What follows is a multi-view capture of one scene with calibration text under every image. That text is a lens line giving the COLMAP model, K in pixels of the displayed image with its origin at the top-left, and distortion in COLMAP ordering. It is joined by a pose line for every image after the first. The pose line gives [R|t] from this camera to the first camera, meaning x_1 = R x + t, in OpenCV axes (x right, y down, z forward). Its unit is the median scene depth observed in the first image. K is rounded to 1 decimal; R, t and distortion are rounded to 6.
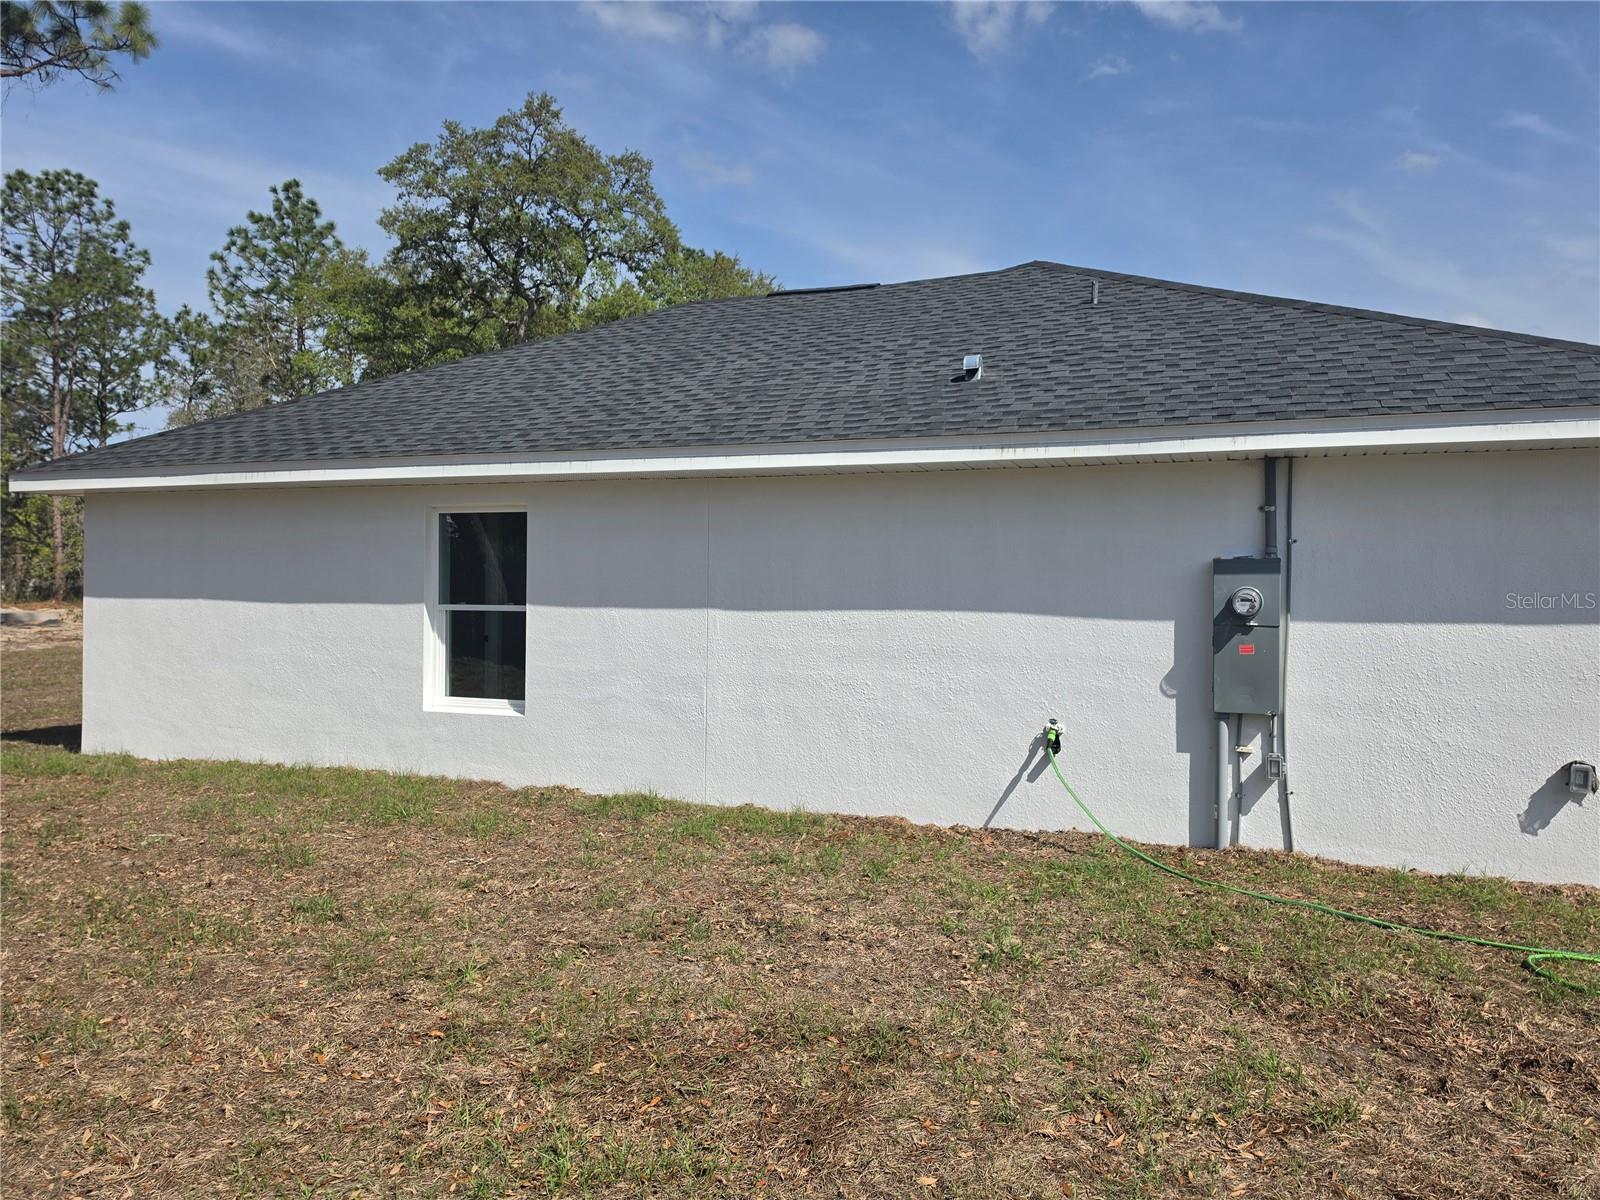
lens RADIAL K [[1148.4, 0, 800.0], [0, 1148.4, 600.0], [0, 0, 1]] dist [-0.033872, 0.000419]
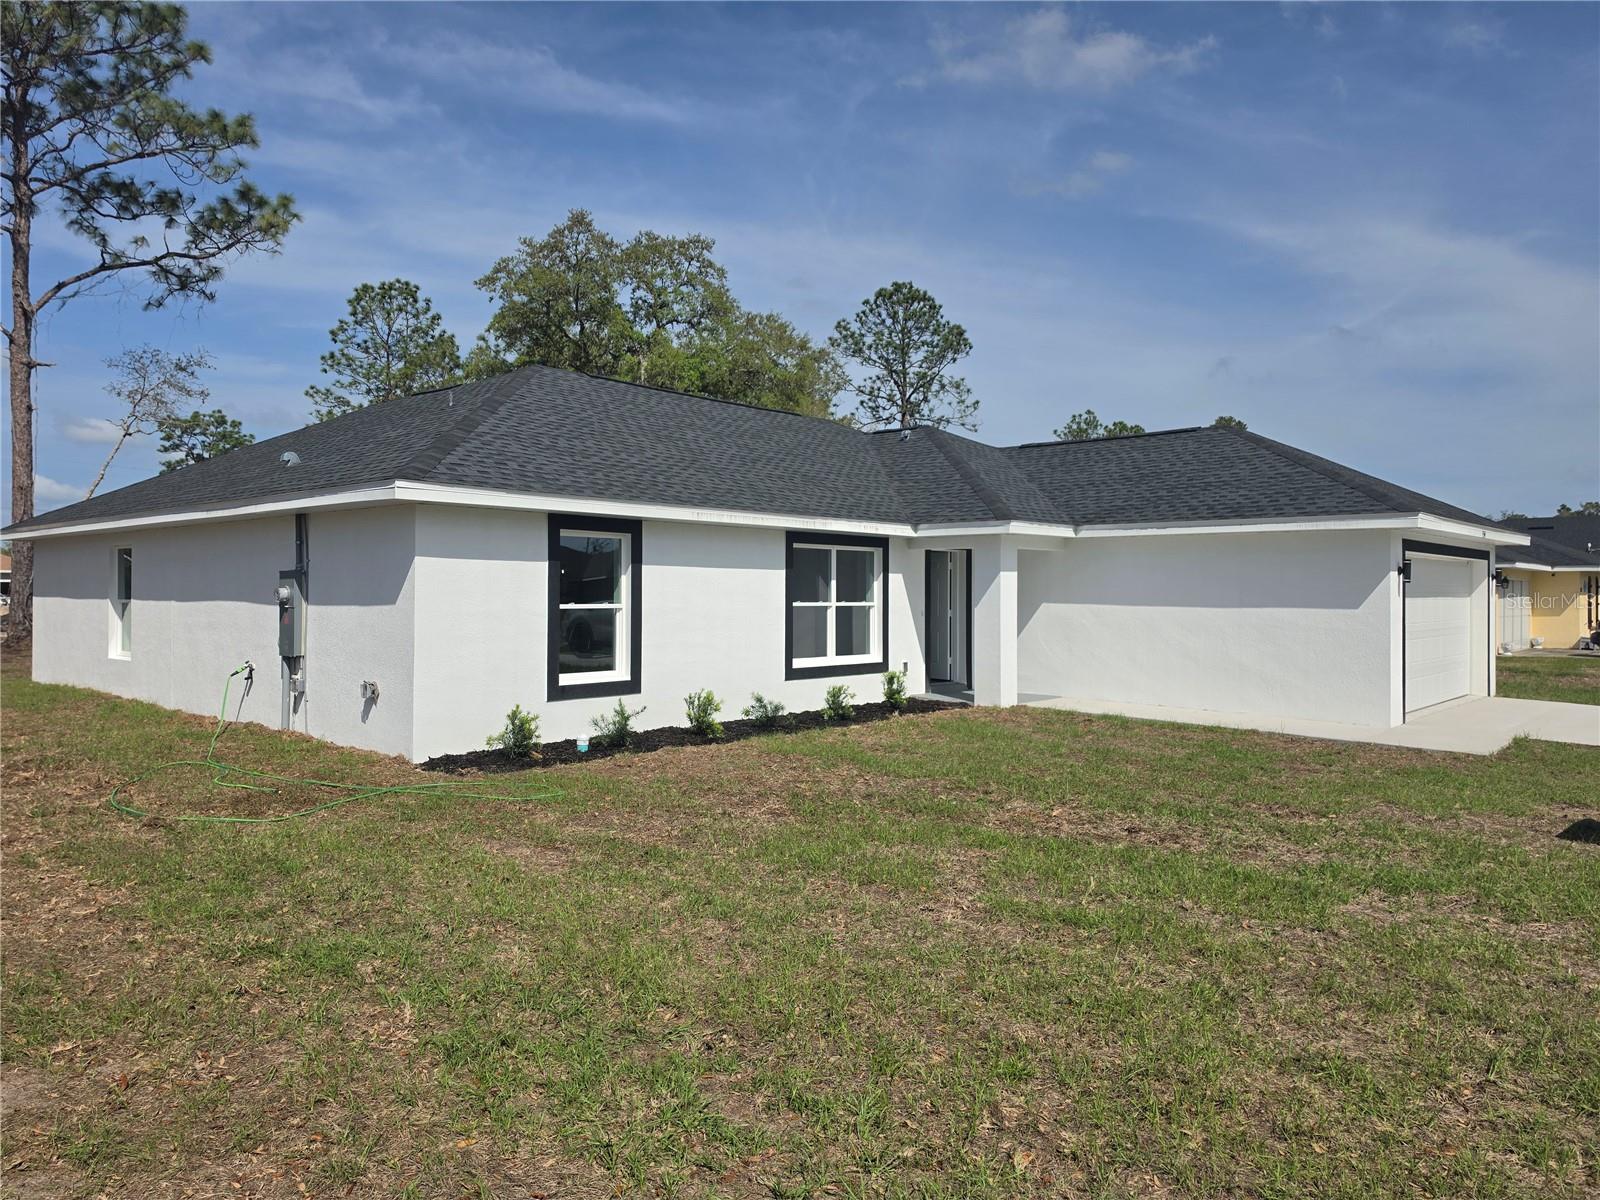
lens RADIAL K [[1100.8, 0, 795.3], [0, 1100.8, 599.5], [0, 0, 1]] dist [0.114225, -0.170456]
pose [[0.923338, -0.007153, -0.383921, 0.306567], [0.008301, 0.999965, 0.001334, 0.002430], [0.383898, -0.004418, 0.923365, -0.054418]]
